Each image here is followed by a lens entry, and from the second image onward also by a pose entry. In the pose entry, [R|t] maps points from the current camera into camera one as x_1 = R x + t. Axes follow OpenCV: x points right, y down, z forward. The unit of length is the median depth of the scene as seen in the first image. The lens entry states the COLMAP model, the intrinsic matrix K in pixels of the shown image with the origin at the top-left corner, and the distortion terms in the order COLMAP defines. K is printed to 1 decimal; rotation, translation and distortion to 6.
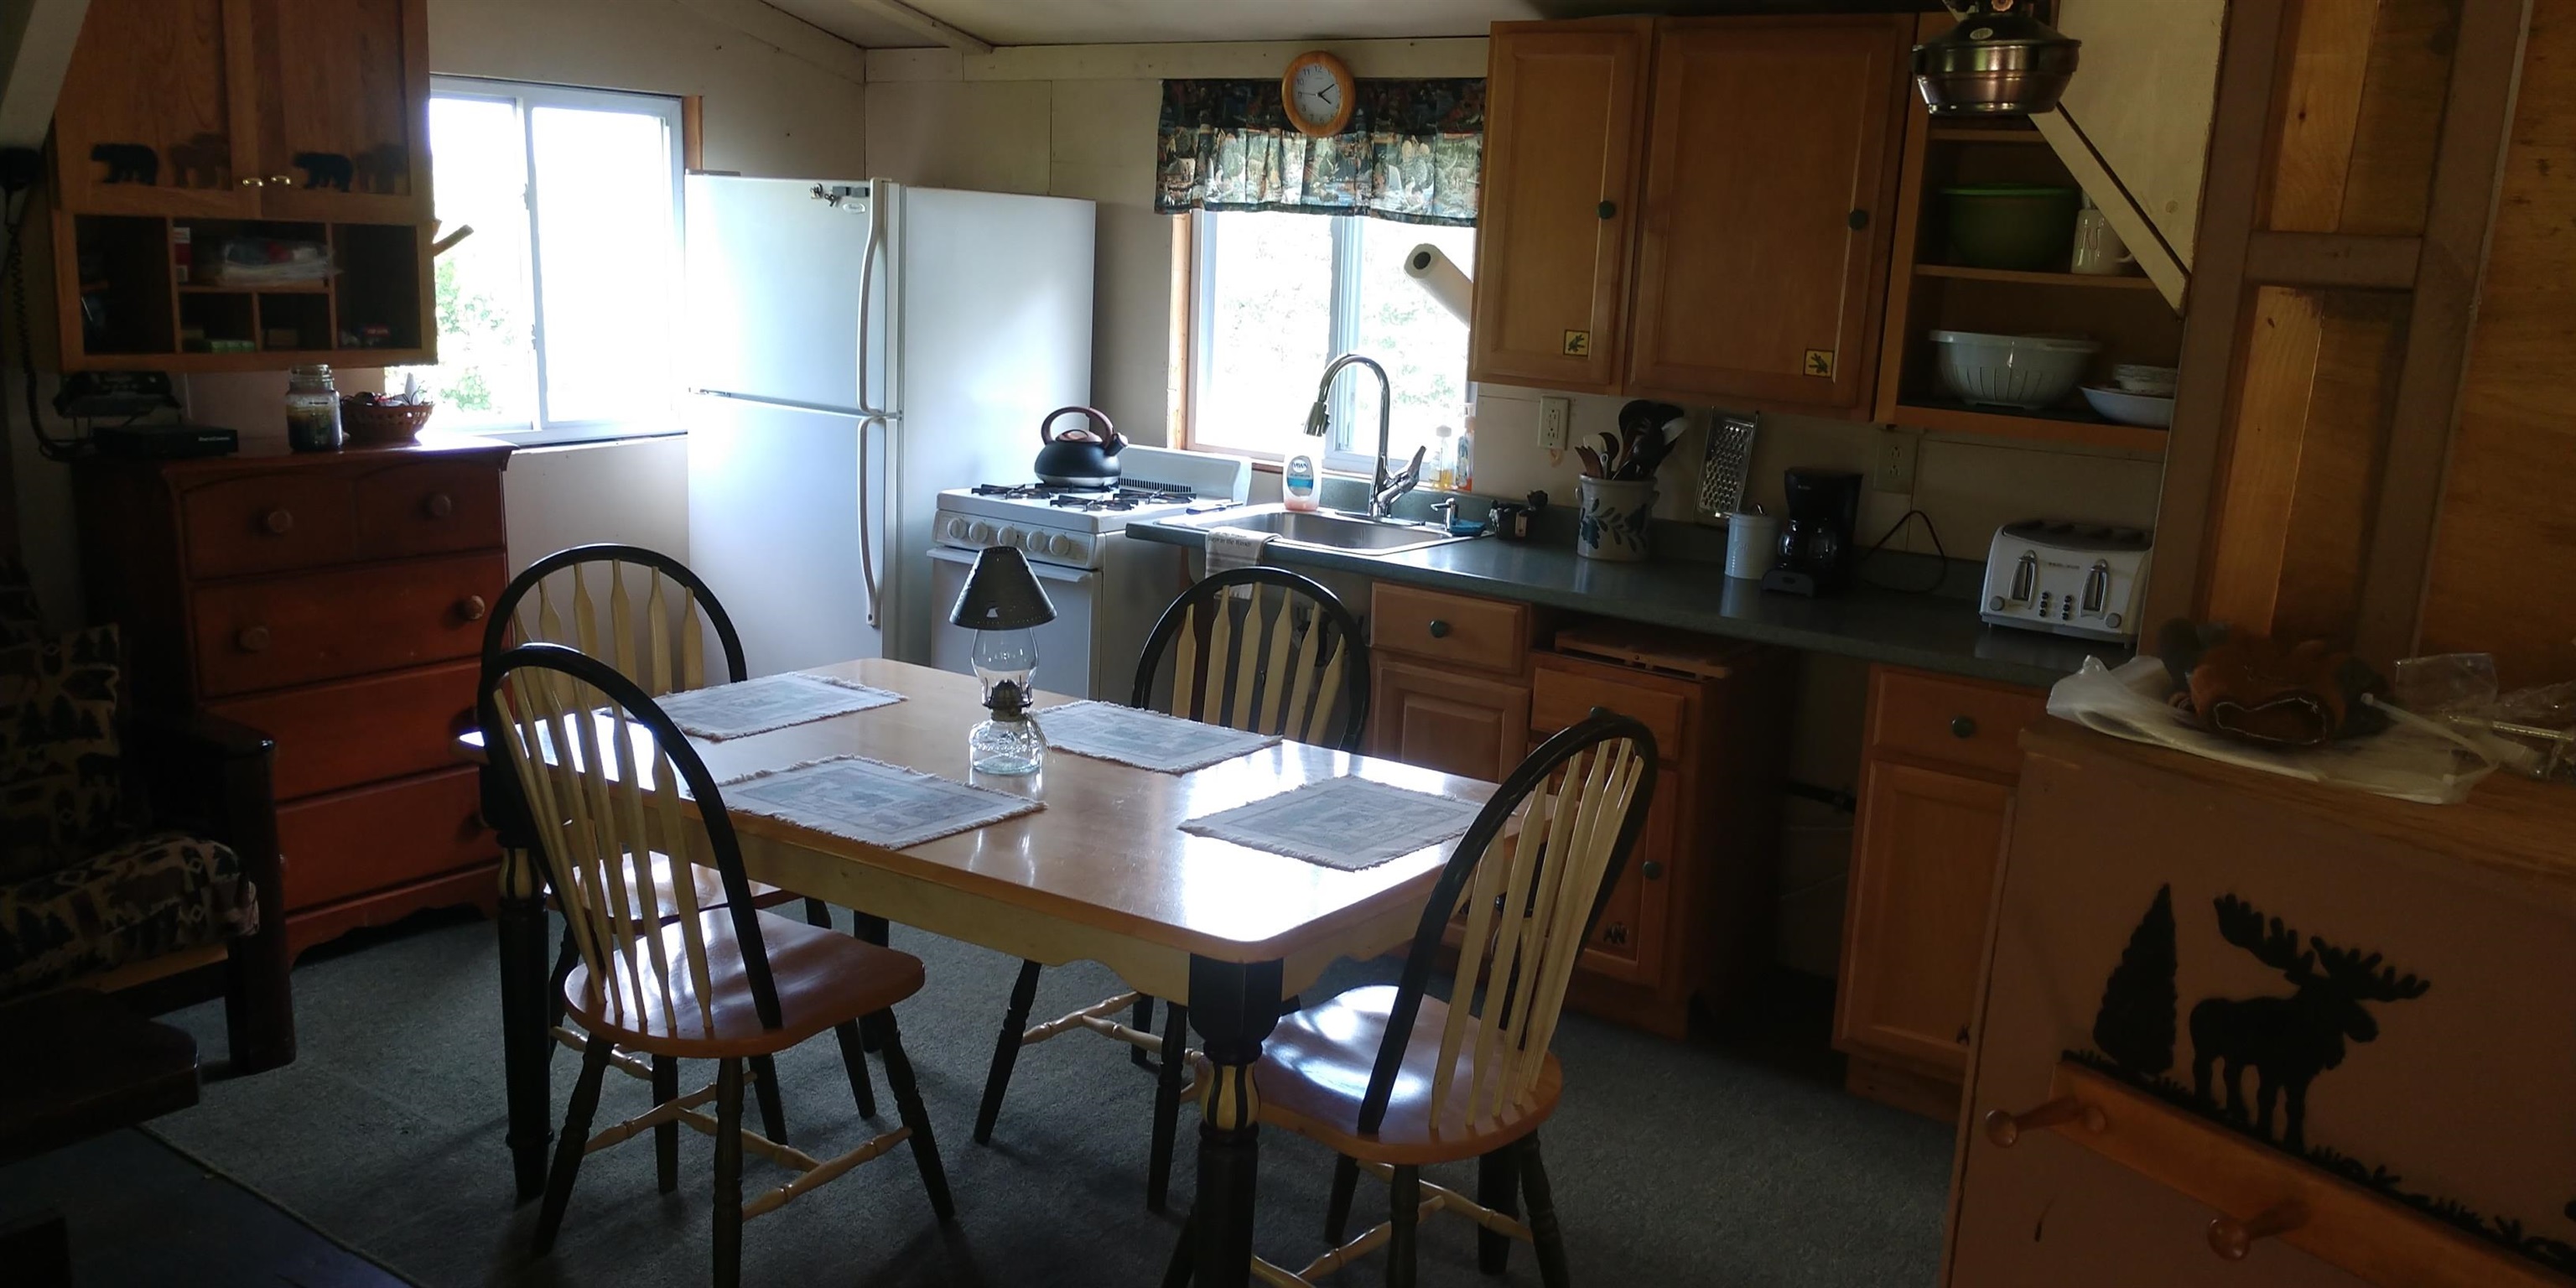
lens RADIAL K [[1957.6, 0, 1291.6], [0, 1957.6, 647.5], [0, 0, 1]] dist [0.005096, 0.017989]
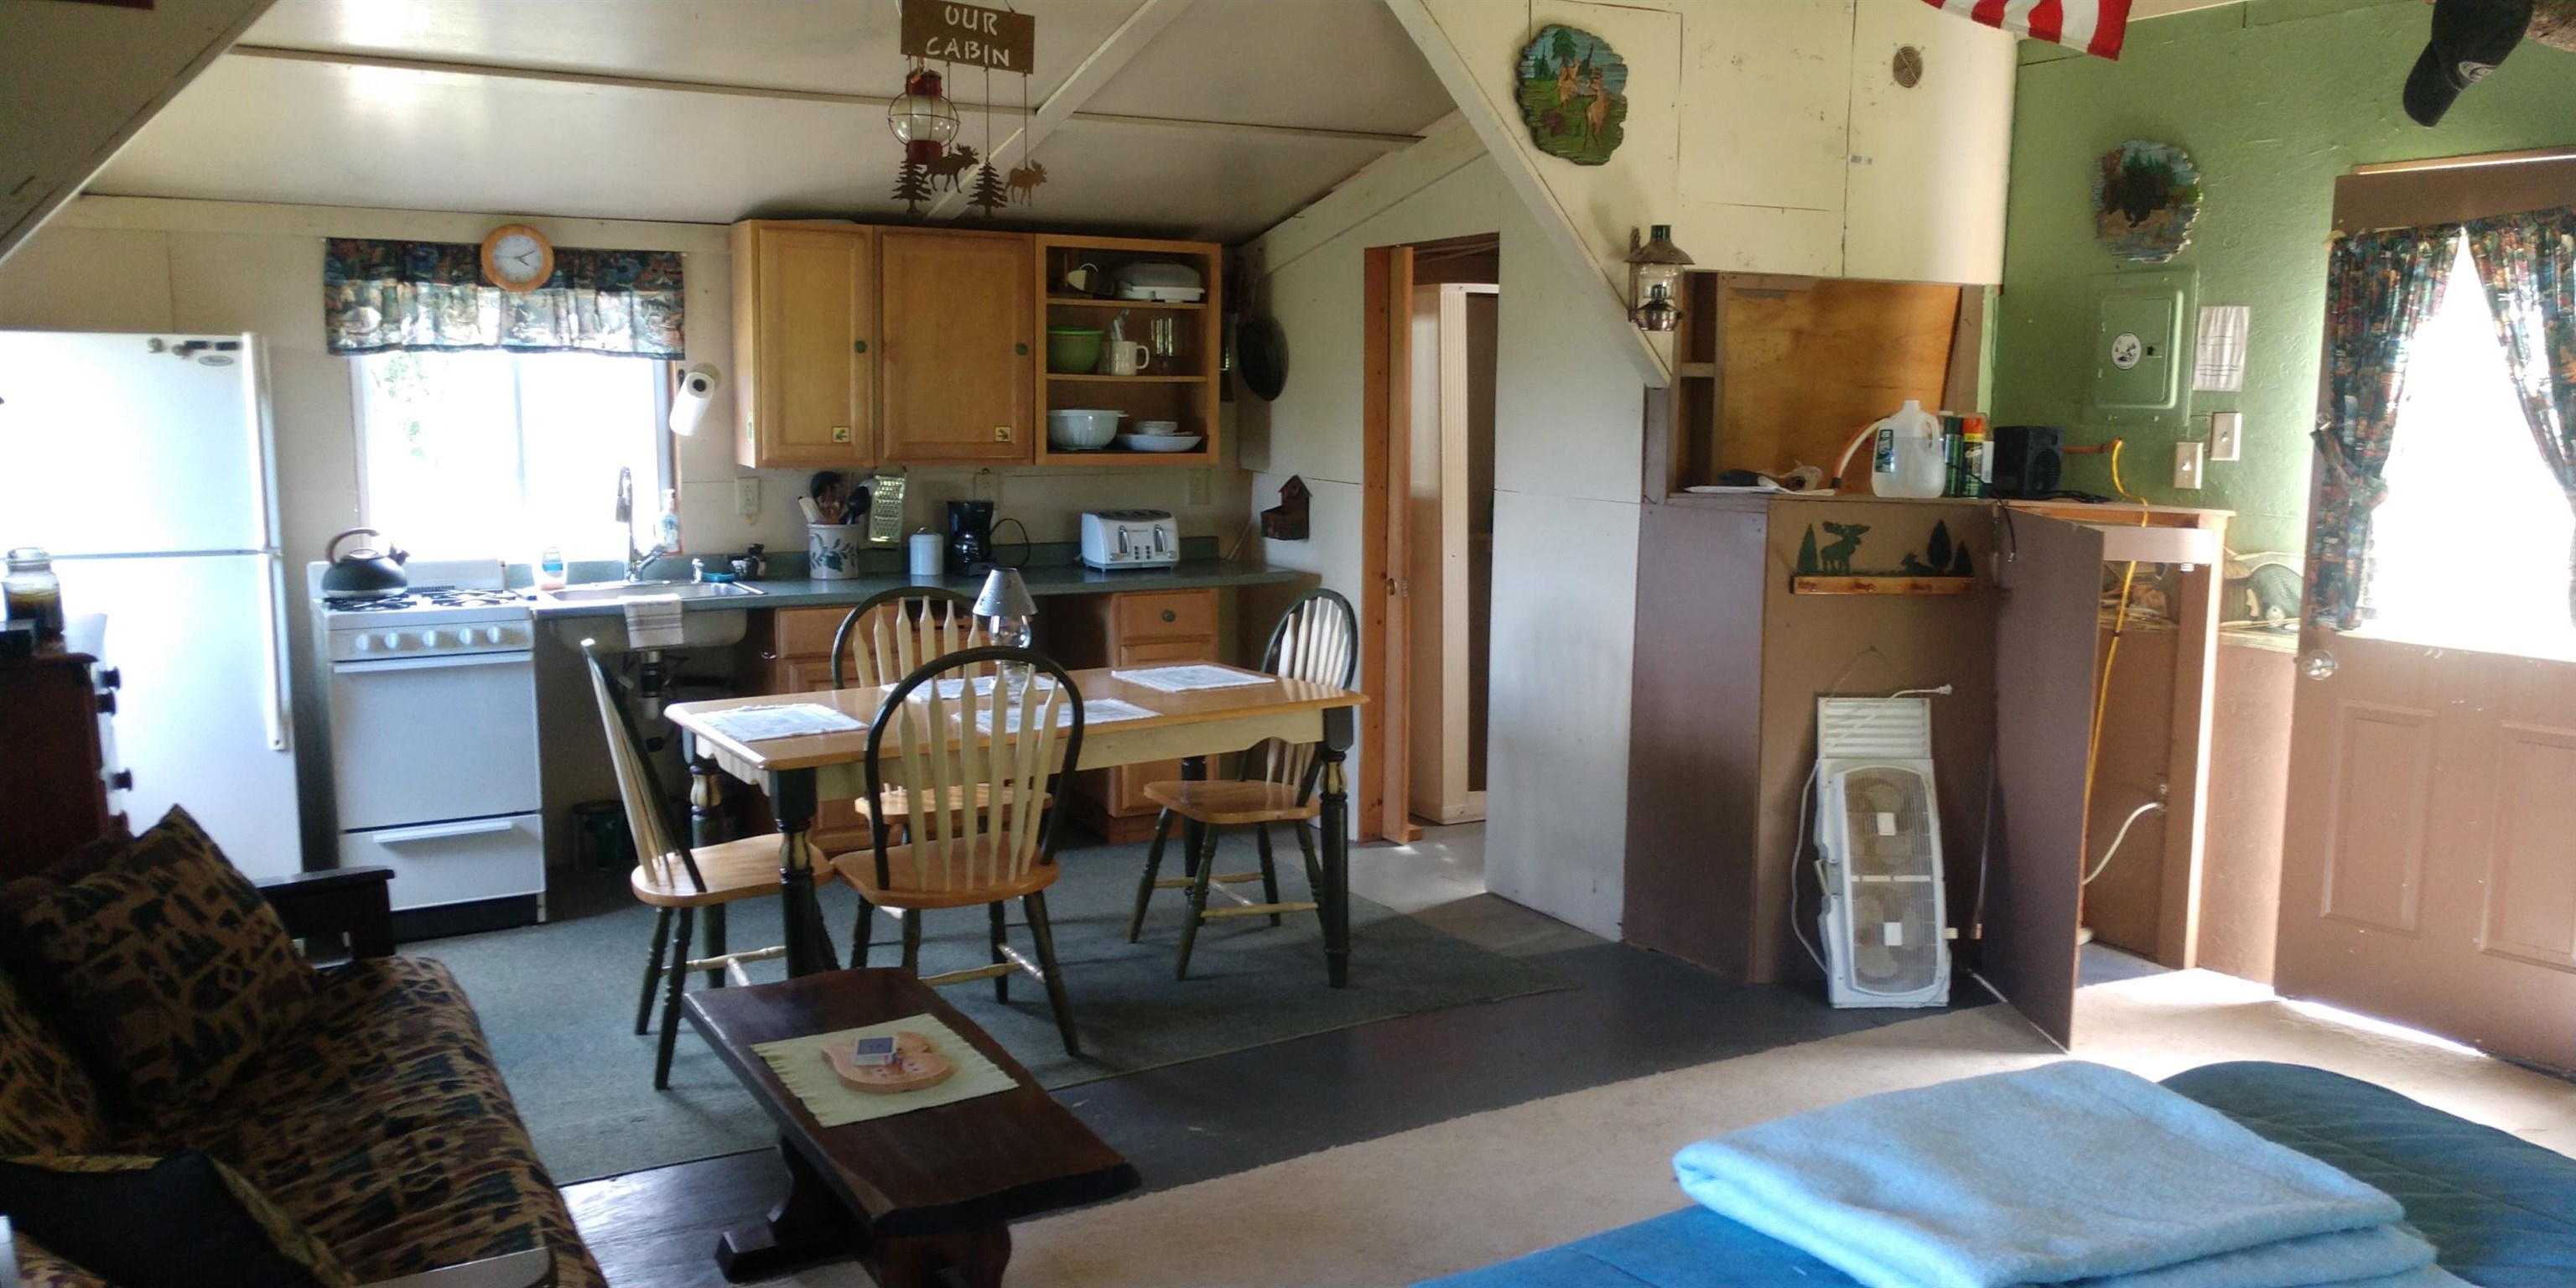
lens RADIAL K [[1957.6, 0, 1290.8], [0, 1957.6, 634.3], [0, 0, 1]] dist [0.005096, 0.017989]
pose [[0.454383, -0.157400, 0.876791, -0.922252], [0.197527, 0.977566, 0.073126, -0.041749], [-0.868631, 0.139963, 0.475280, 0.006037]]
